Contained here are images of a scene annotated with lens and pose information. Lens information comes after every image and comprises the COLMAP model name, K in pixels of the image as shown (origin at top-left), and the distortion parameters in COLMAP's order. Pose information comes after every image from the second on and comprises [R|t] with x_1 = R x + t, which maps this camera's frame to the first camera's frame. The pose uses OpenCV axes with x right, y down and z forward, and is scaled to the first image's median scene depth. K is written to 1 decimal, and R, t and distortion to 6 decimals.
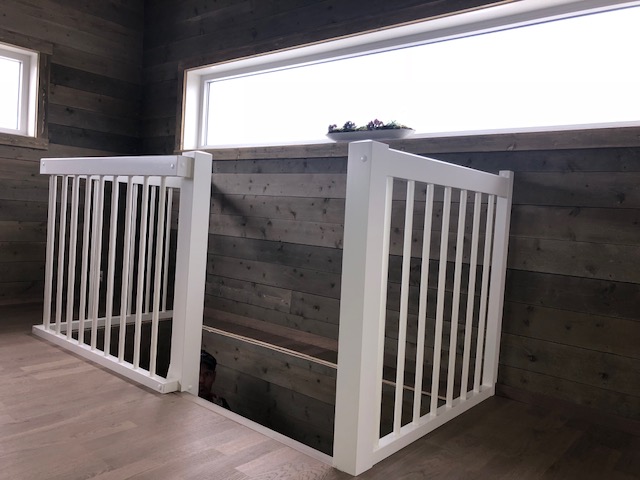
lens RADIAL K [[520.5, 0, 320.5], [0, 520.5, 233.2], [0, 0, 1]] dist [0.072318, -0.094066]
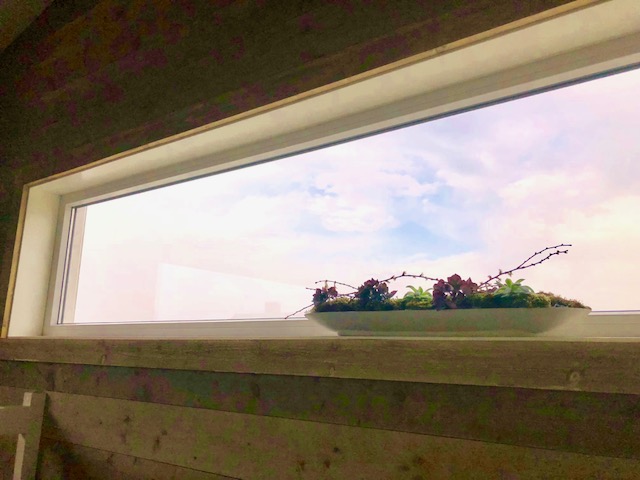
lens RADIAL K [[510.5, 0, 320.0], [0, 510.5, 240.0], [0, 0, 1]] dist [0.001492, 0.004810]
pose [[0.994838, -0.024533, 0.098464, -0.017230], [0.047897, 0.968968, -0.242502, -0.152115], [-0.089459, 0.245967, 0.965141, 0.629077]]
